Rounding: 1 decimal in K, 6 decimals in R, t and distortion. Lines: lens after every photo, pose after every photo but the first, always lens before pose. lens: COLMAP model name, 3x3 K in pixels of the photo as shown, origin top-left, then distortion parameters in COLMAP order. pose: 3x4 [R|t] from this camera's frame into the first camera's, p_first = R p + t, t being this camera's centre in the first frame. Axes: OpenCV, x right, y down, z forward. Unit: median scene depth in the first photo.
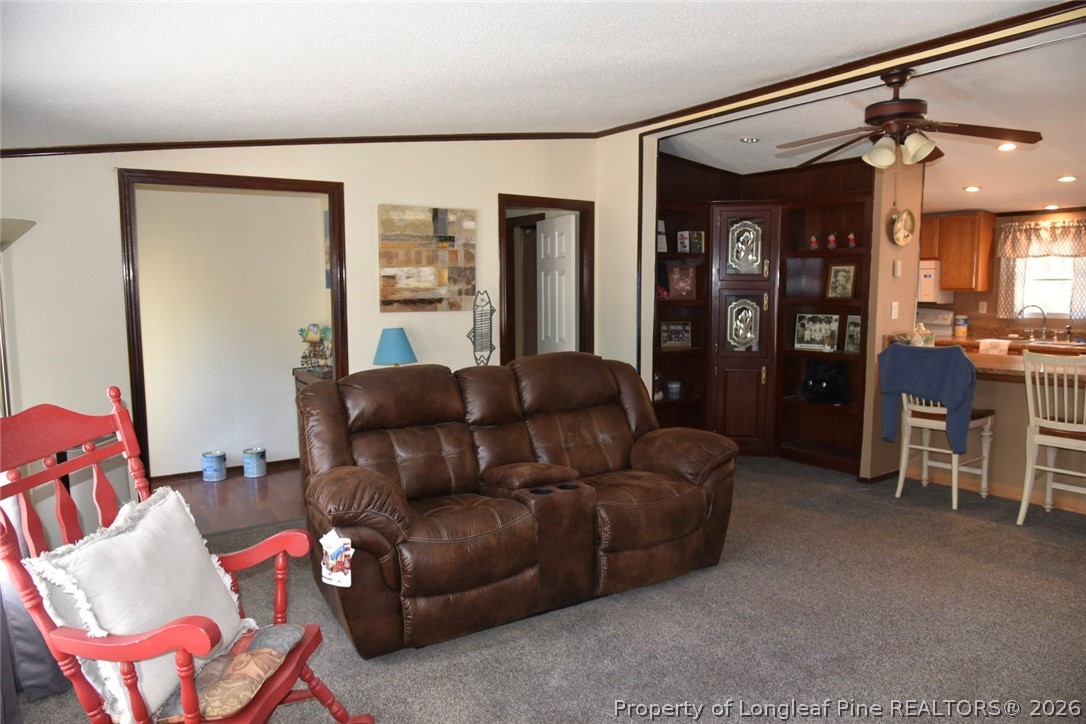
lens RADIAL K [[733.0, 0, 543.0], [0, 733.0, 362.0], [0, 0, 1]] dist [-0.001991, -0.044694]
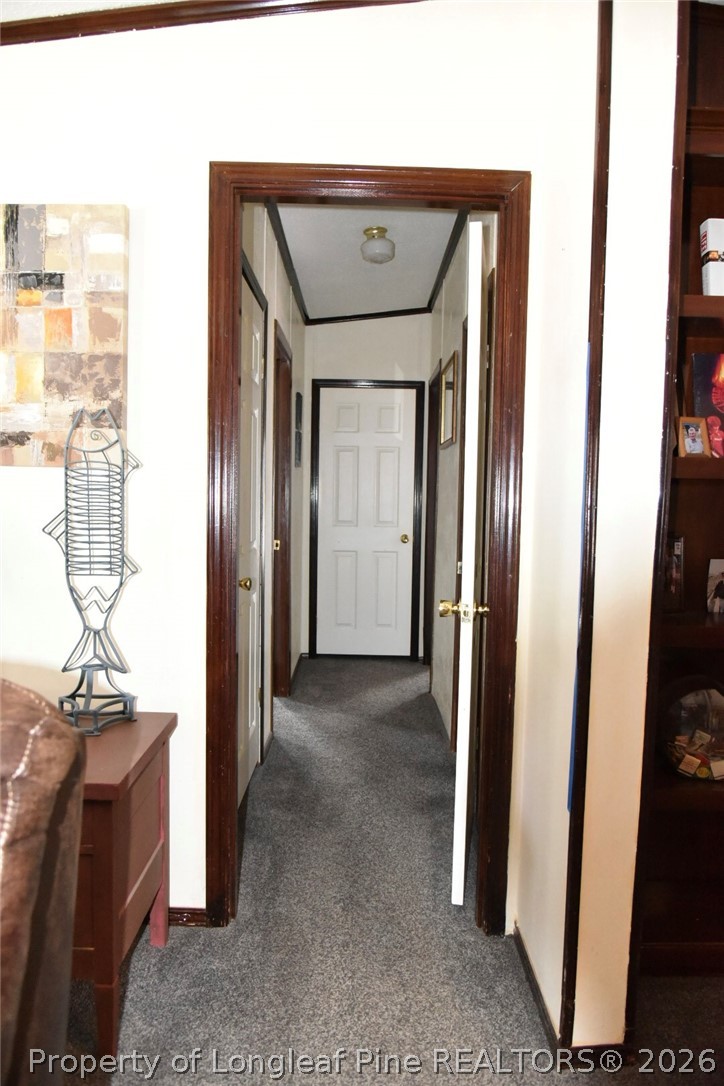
lens RADIAL K [[733.0, 0, 371.4], [0, 733.0, 546.7], [0, 0, 1]] dist [-0.001991, -0.044694]
pose [[0.843529, 0.056286, -0.534126, 0.231310], [-0.076367, 0.996959, -0.015545, -0.033947], [0.531626, 0.053902, 0.845262, 0.769074]]
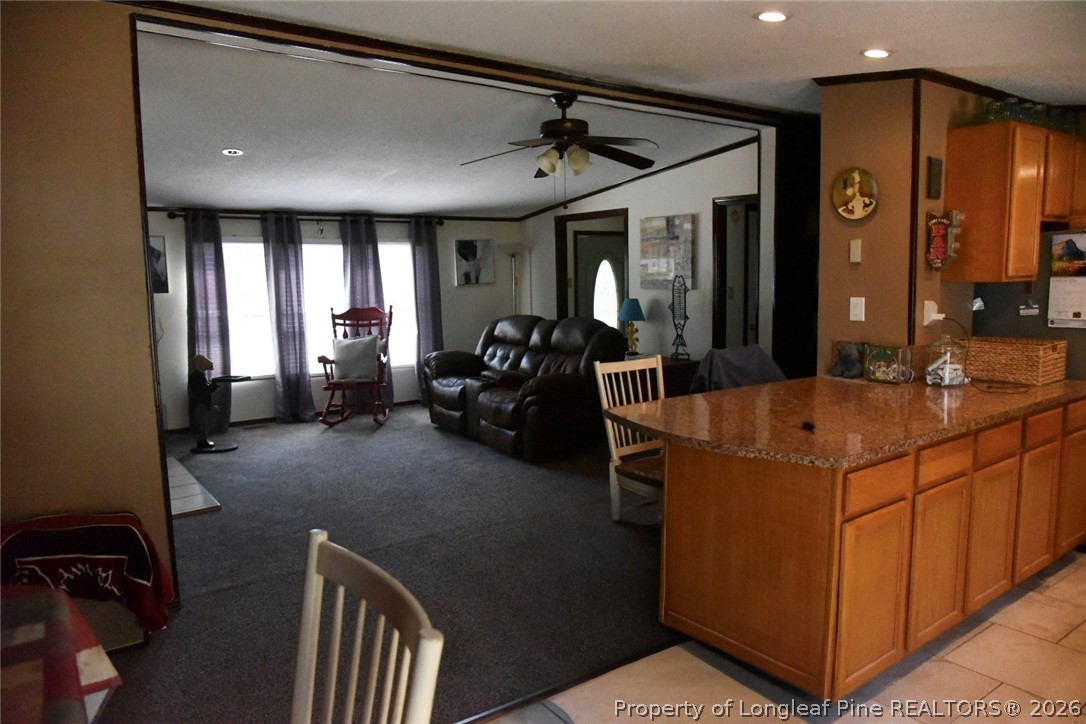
lens RADIAL K [[733.0, 0, 543.0], [0, 733.0, 362.0], [0, 0, 1]] dist [-0.001991, -0.044694]
pose [[0.042421, 0.131469, -0.990412, 1.271028], [-0.077670, 0.988739, 0.127920, -0.092062], [0.996076, 0.071498, 0.052155, 0.690829]]
